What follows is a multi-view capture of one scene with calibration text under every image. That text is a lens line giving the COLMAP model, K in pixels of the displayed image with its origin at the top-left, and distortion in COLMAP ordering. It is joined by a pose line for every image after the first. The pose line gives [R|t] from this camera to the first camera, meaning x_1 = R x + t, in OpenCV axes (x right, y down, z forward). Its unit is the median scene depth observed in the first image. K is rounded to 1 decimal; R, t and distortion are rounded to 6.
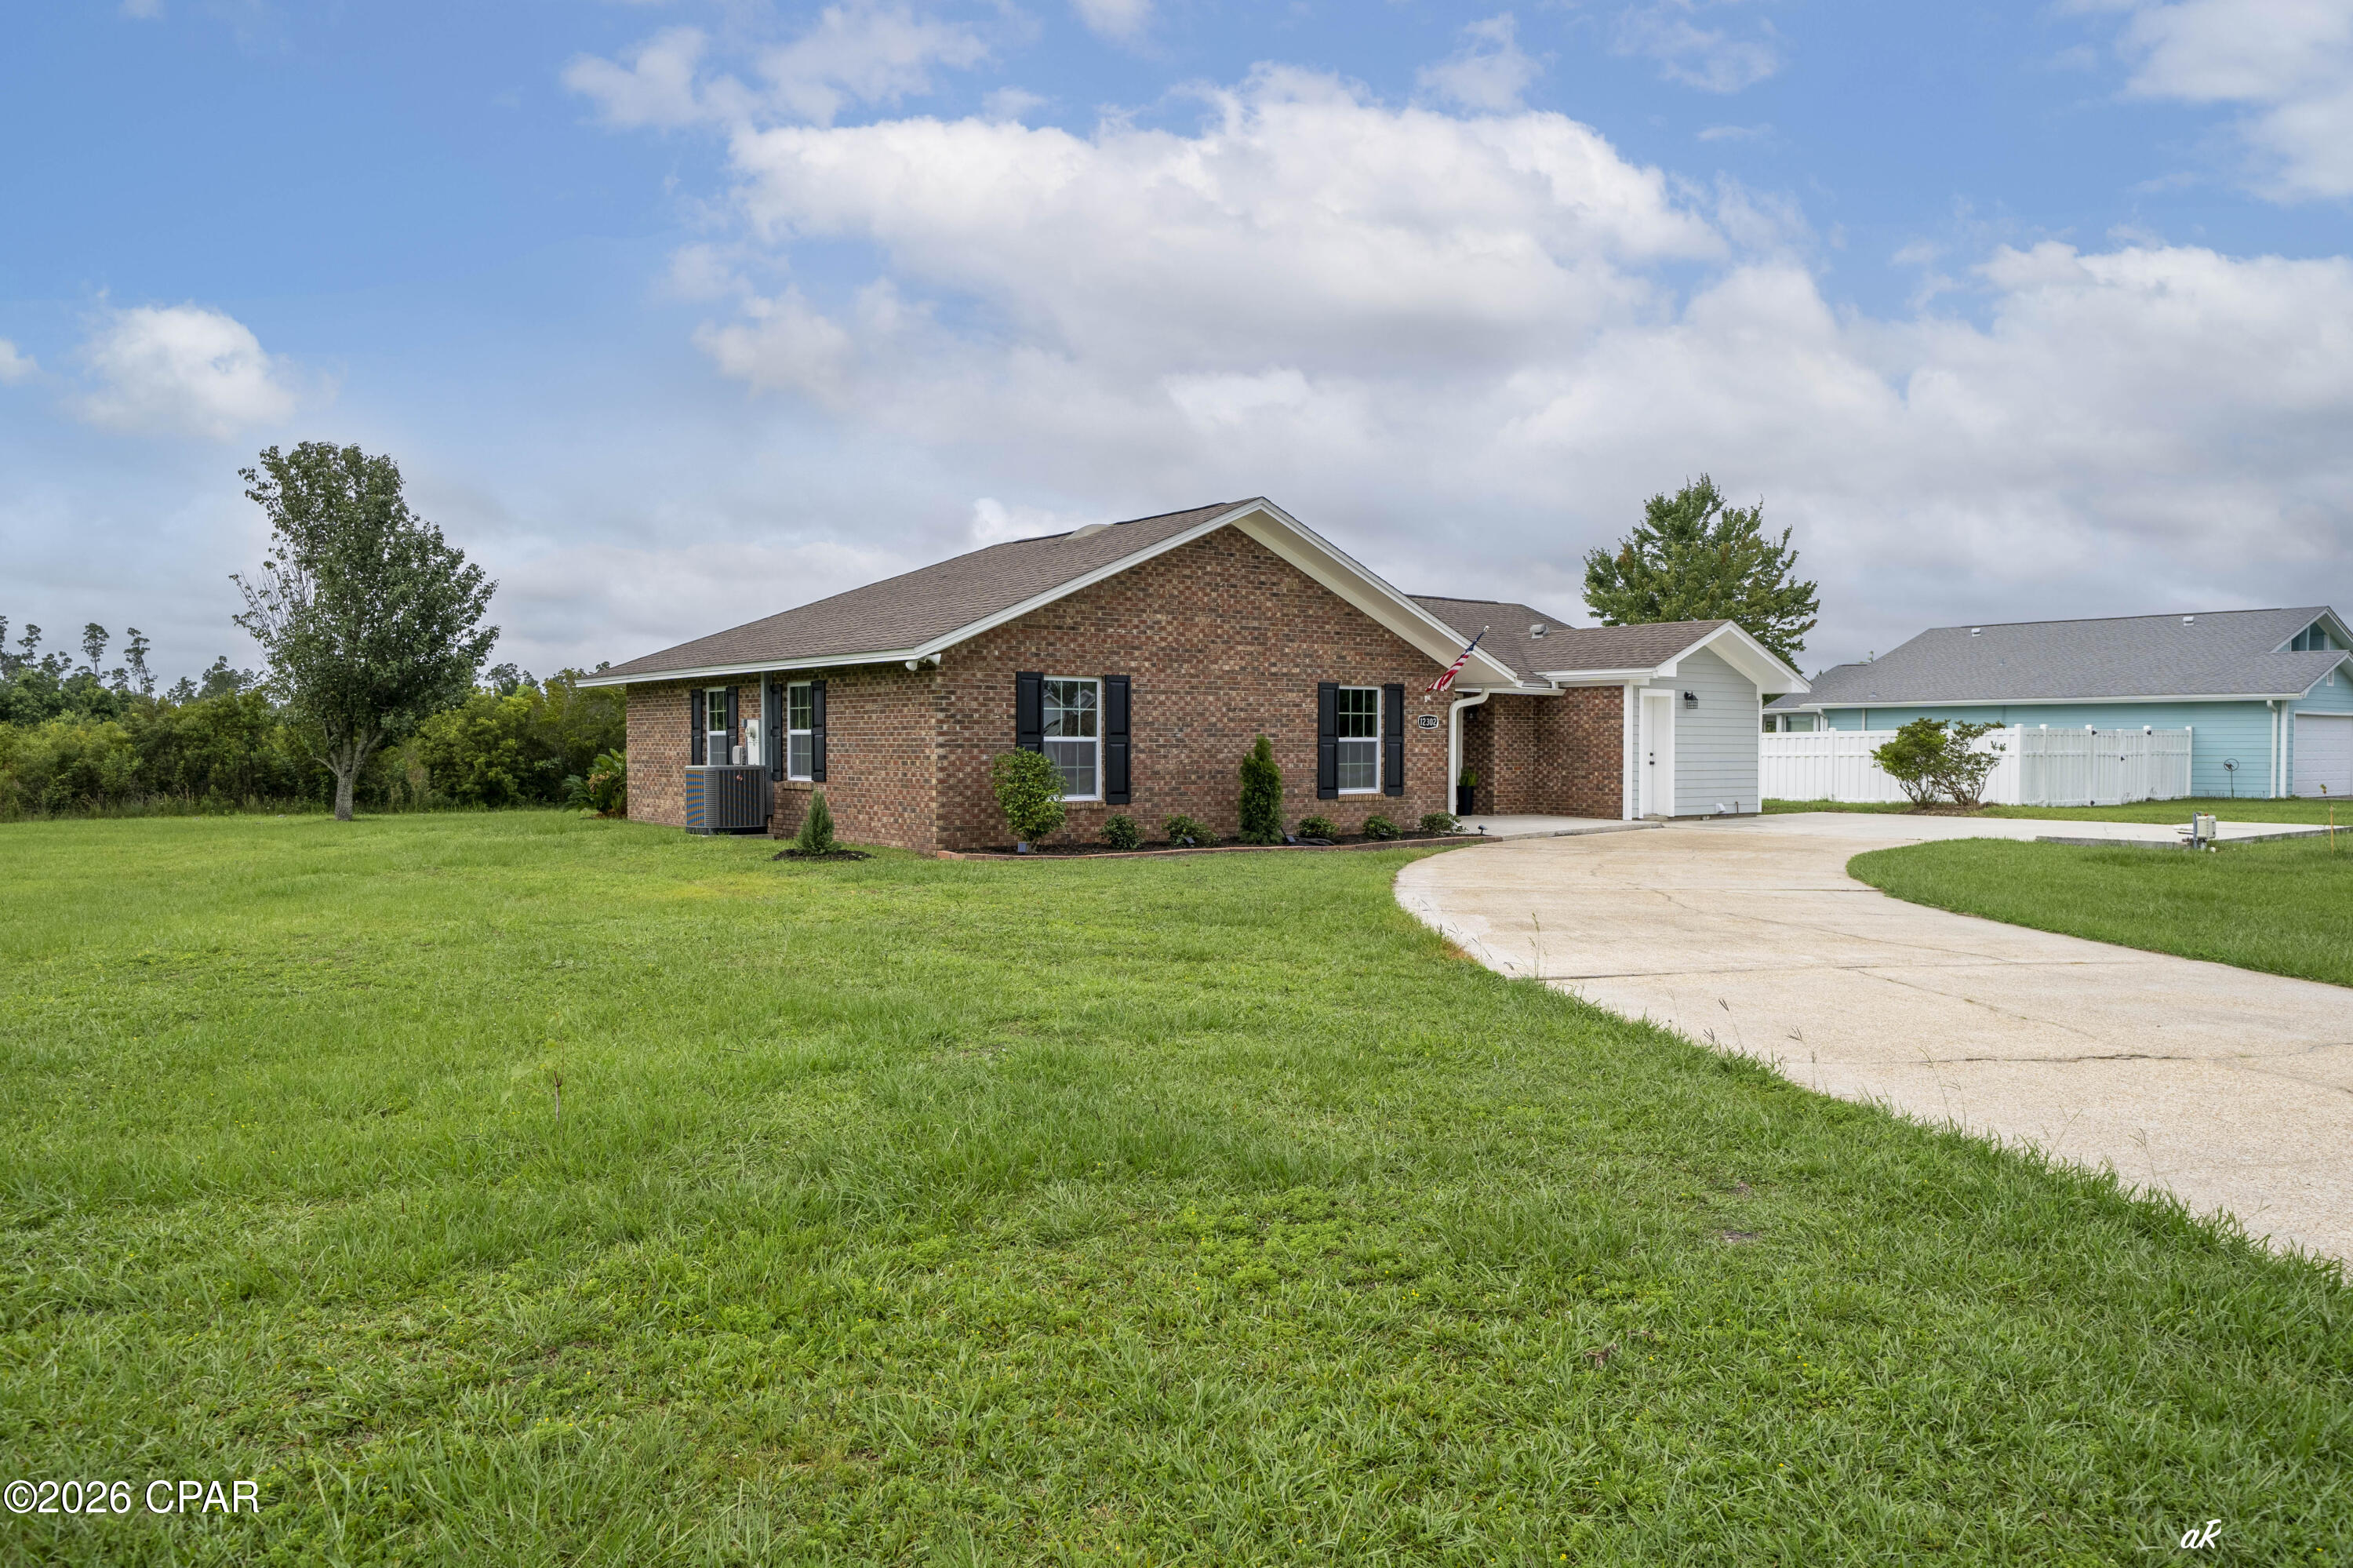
lens RADIAL K [[1597.0, 0, 1183.8], [0, 1597.0, 783.8], [0, 0, 1]] dist [-0.003477, -0.000339]
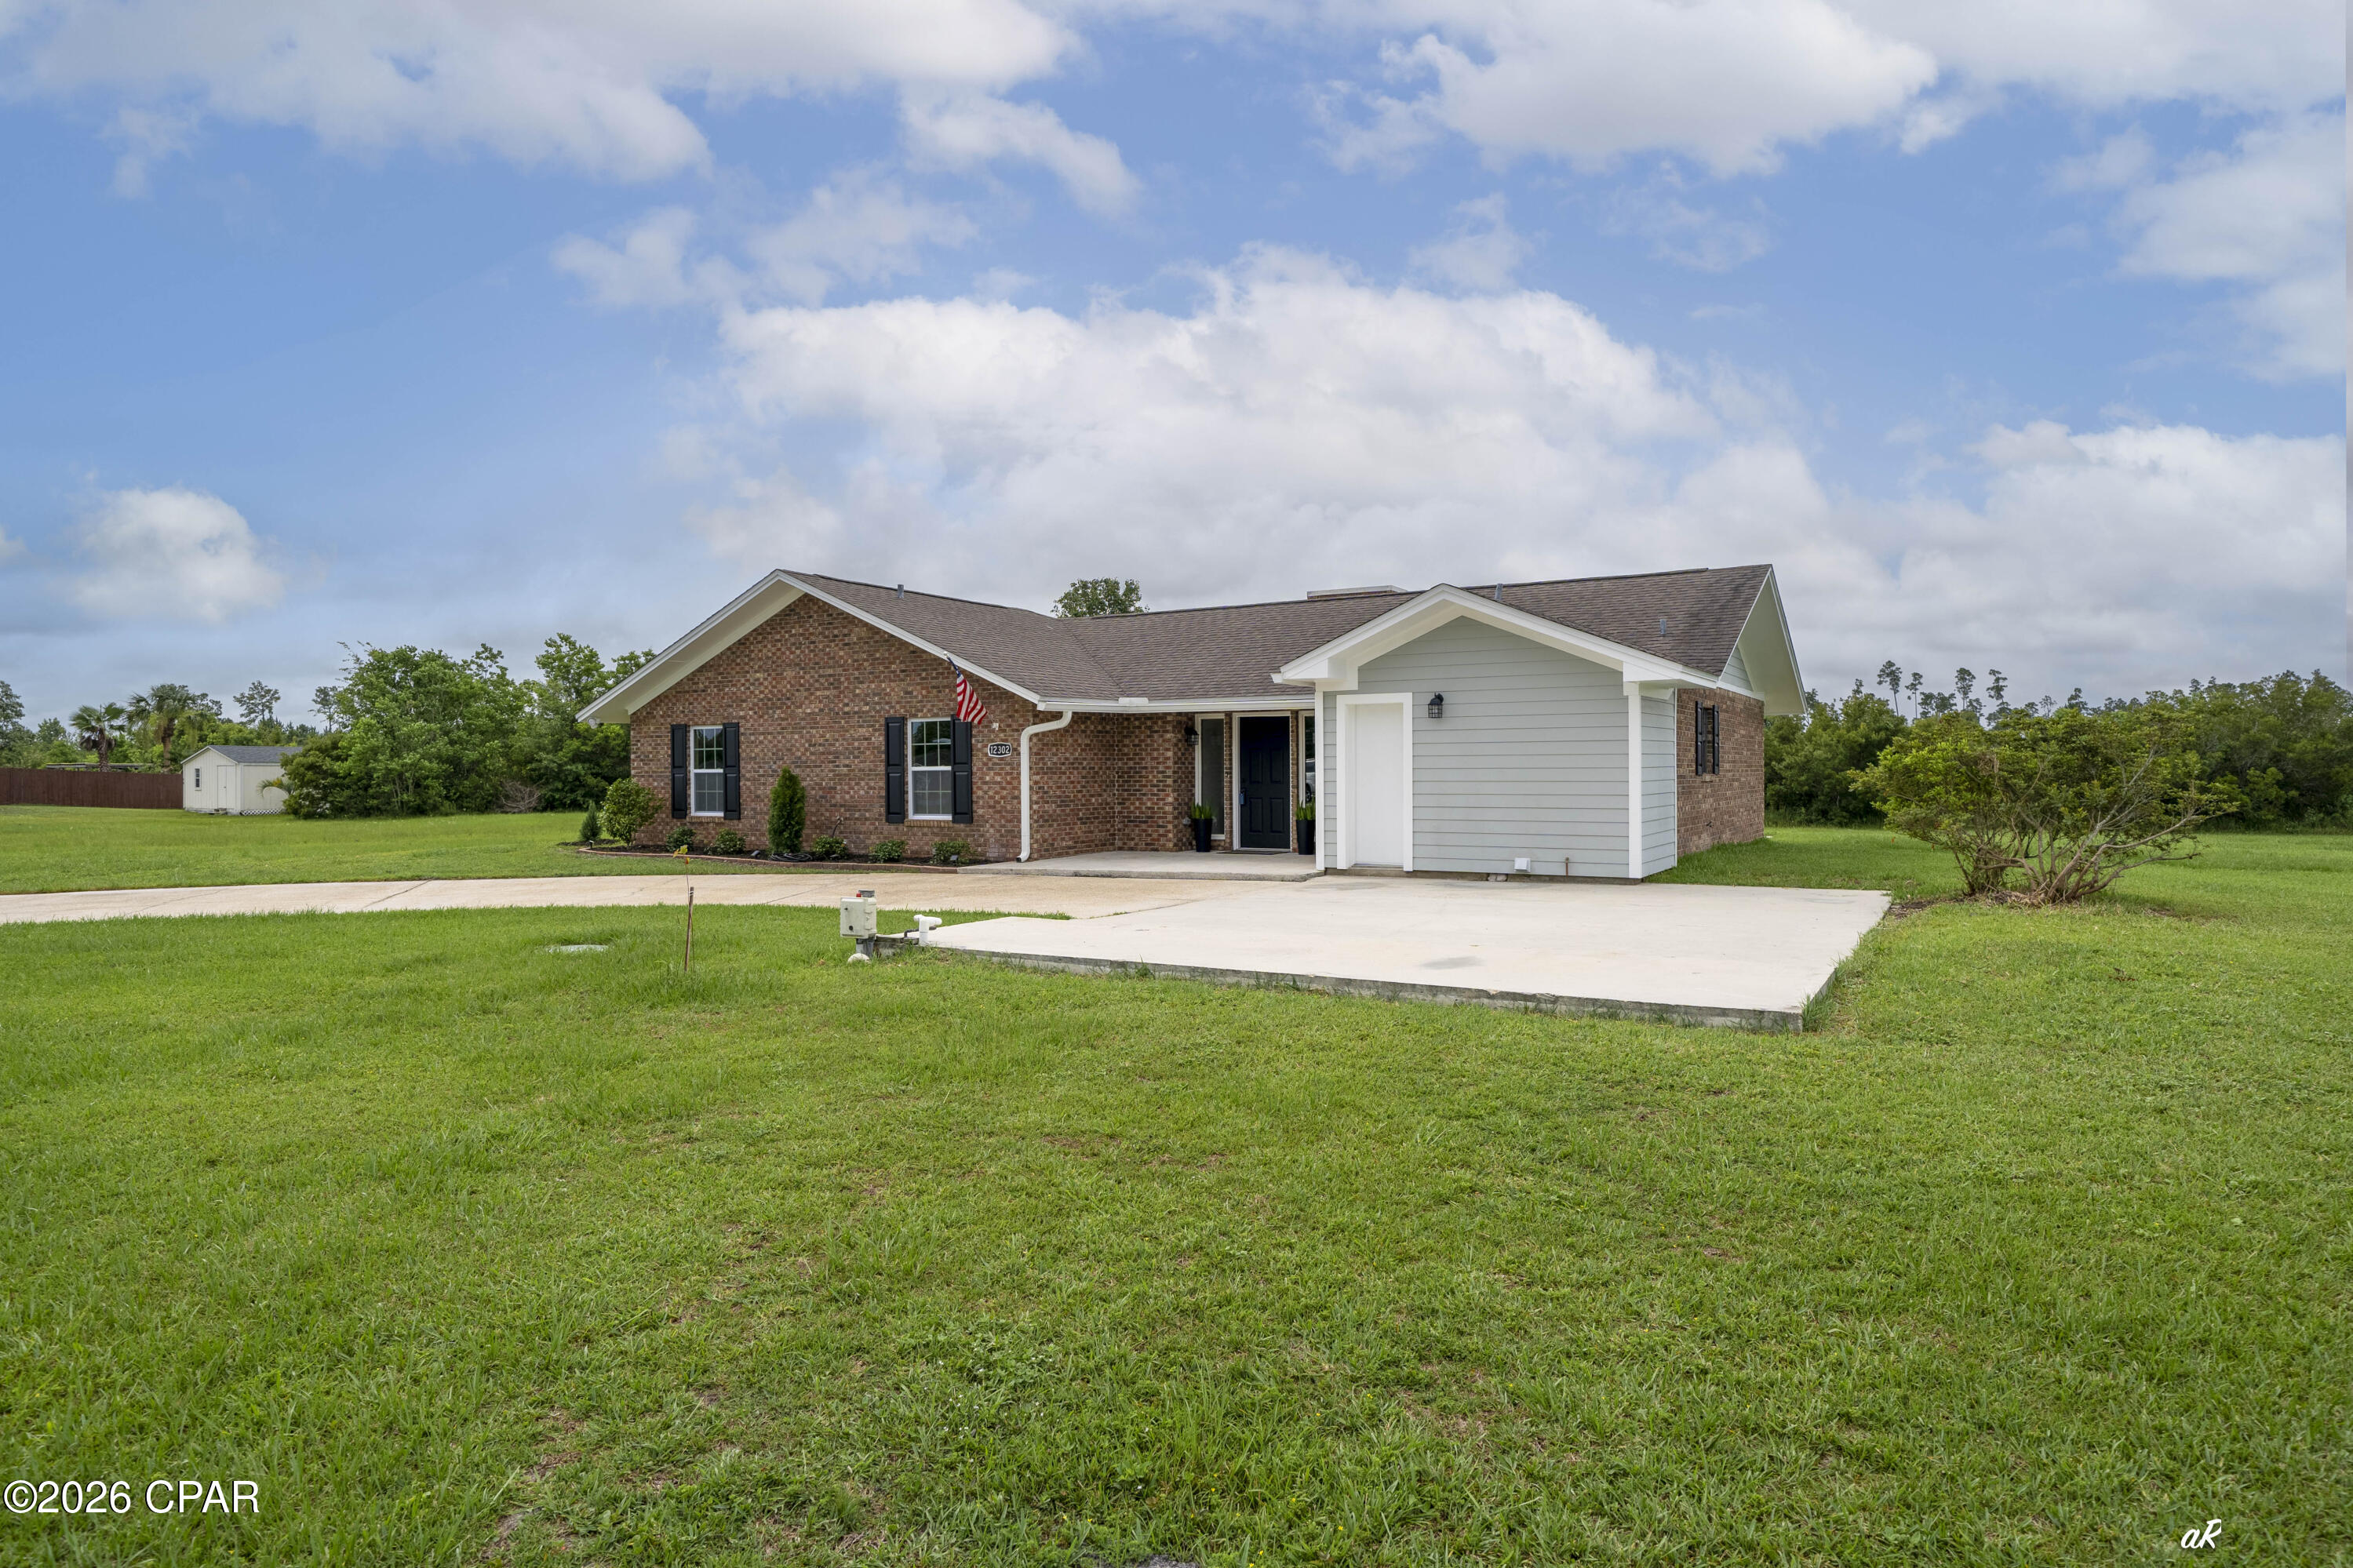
lens RADIAL K [[1365.2, 0, 1184.6], [0, 1365.2, 766.6], [0, 0, 1]] dist [0.004577, -0.002237]
pose [[0.356515, -0.006504, -0.934267, 1.056672], [-0.015845, 0.999790, -0.013007, -0.020708], [0.934155, 0.019441, 0.356337, 0.868946]]
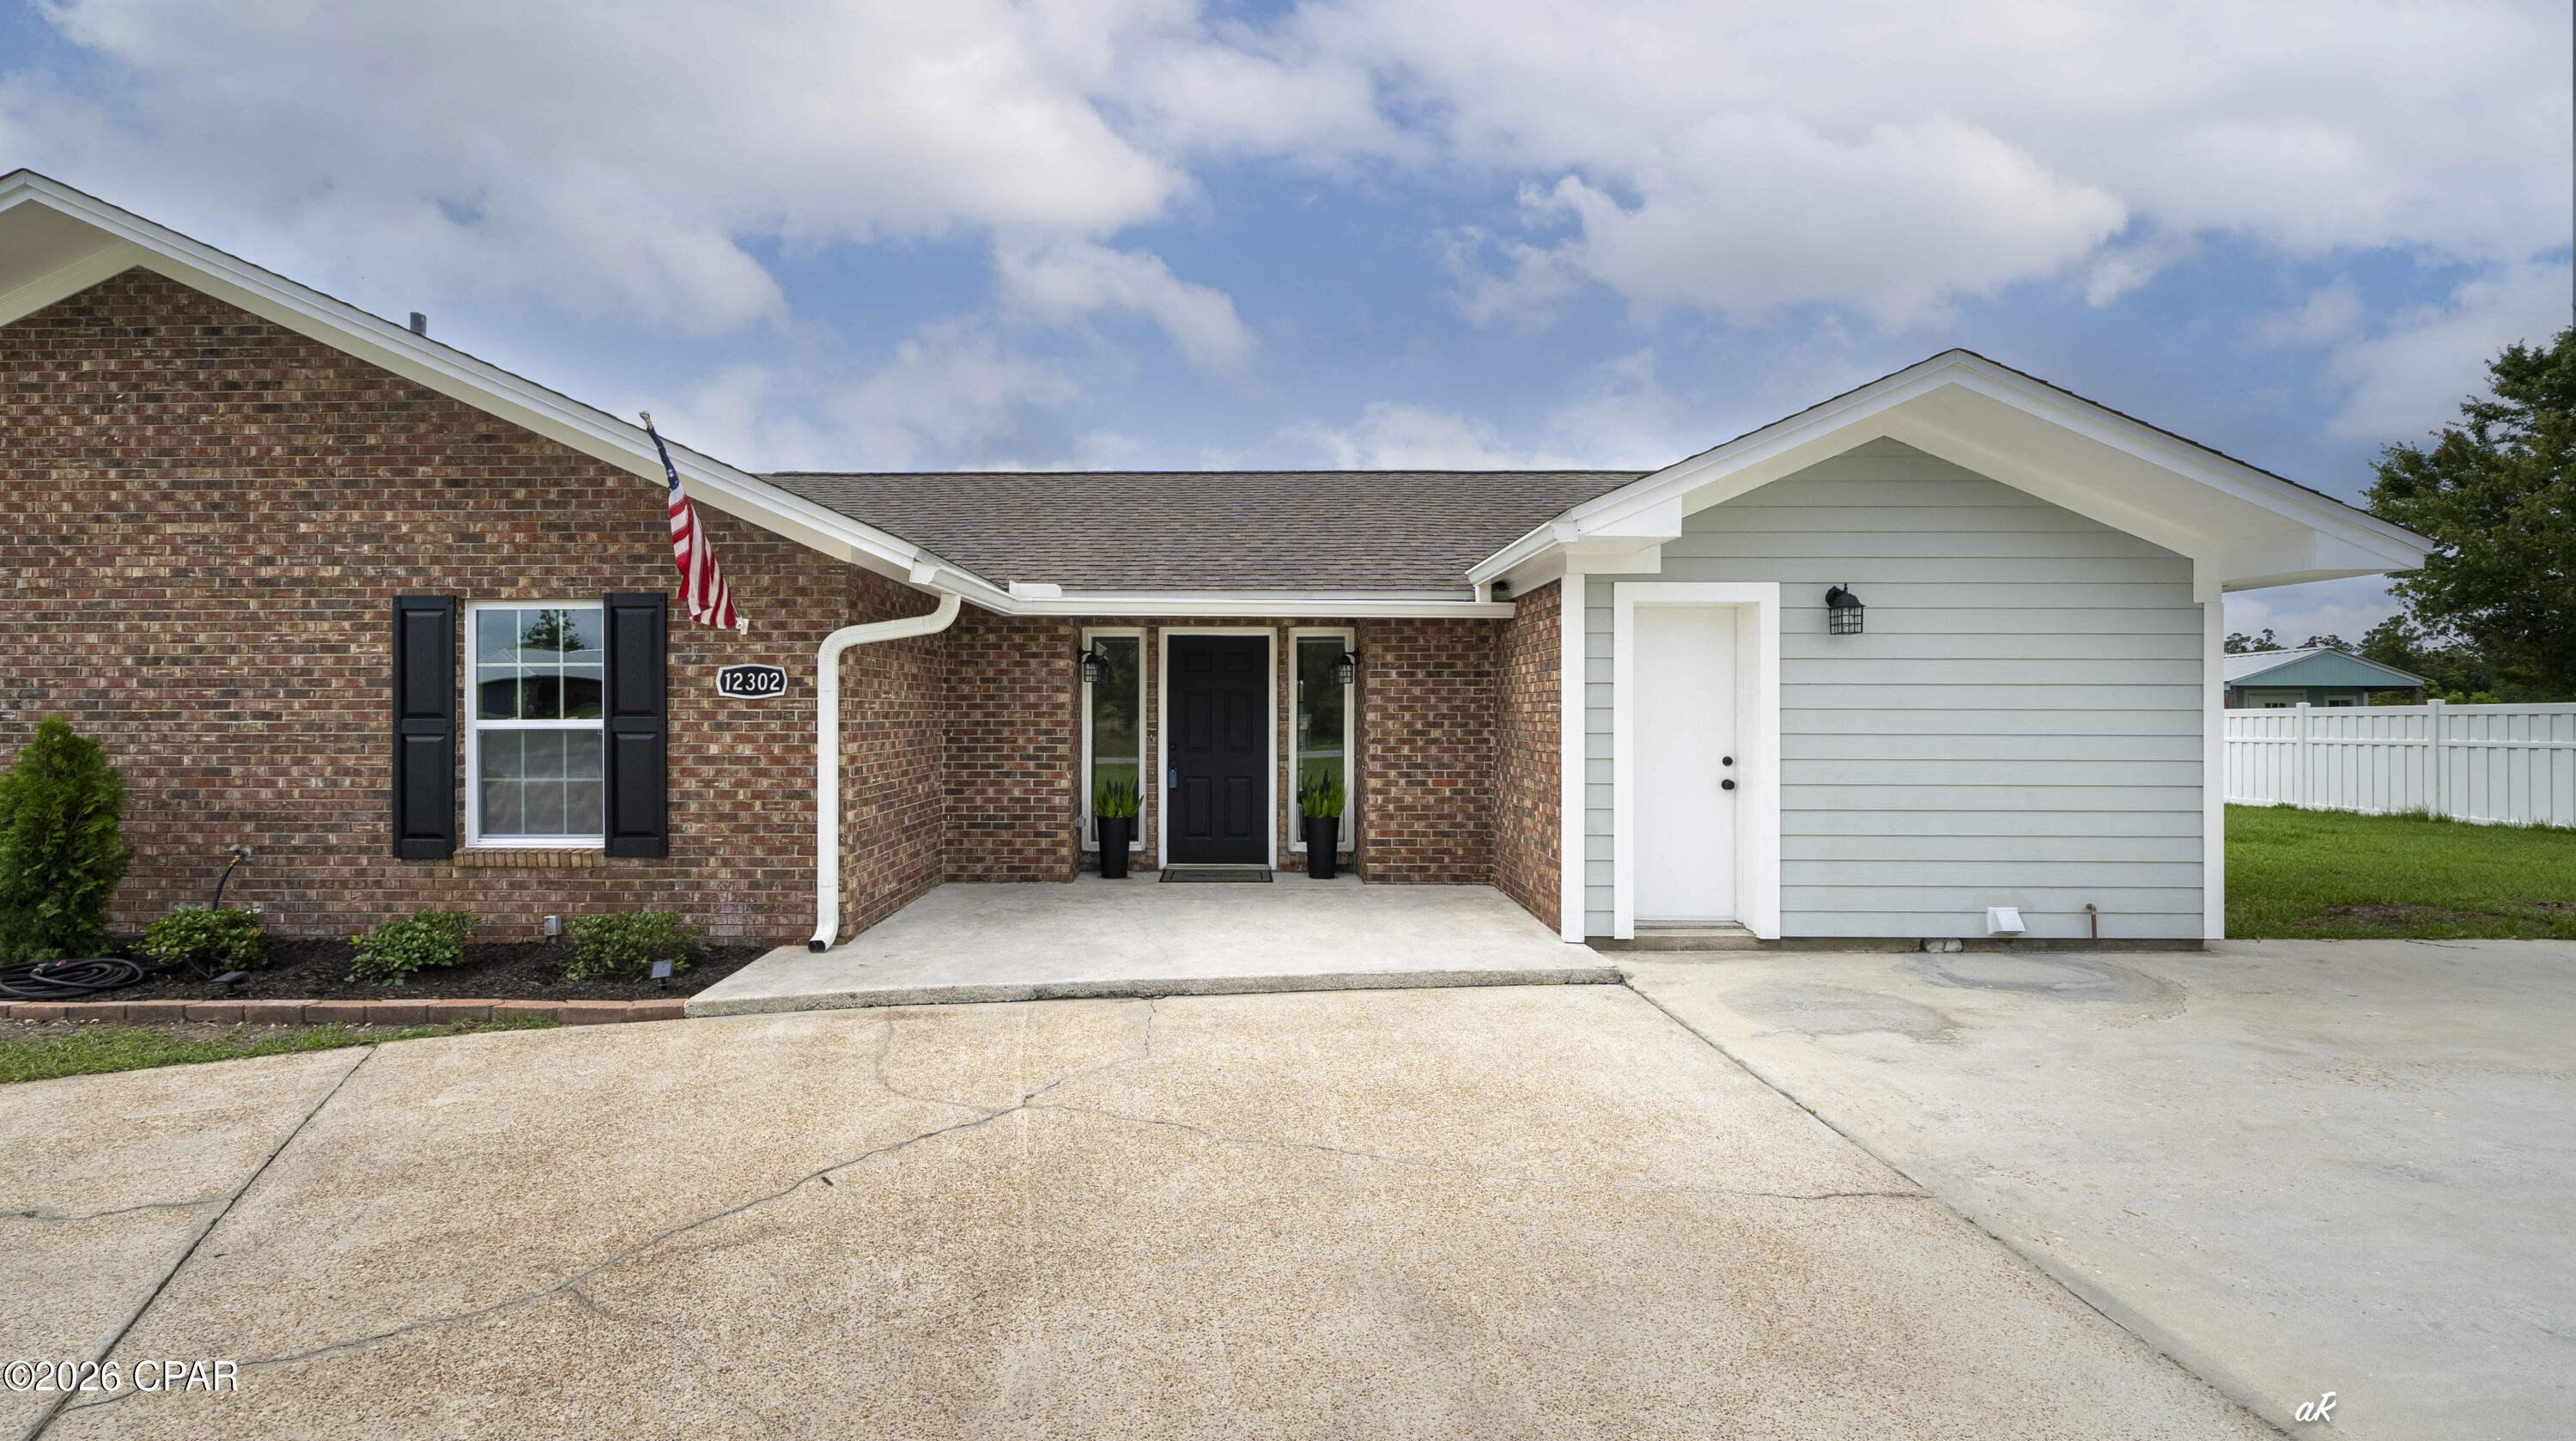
lens RADIAL K [[1059.6, 0, 1222.9], [0, 1059.6, 708.2], [0, 0, 1]] dist [-0.000399, -0.001220]
pose [[0.774211, -0.005139, -0.632907, 0.455495], [-0.015652, 0.999506, -0.027262, -0.028294], [0.632734, 0.031013, 0.773748, 0.931166]]
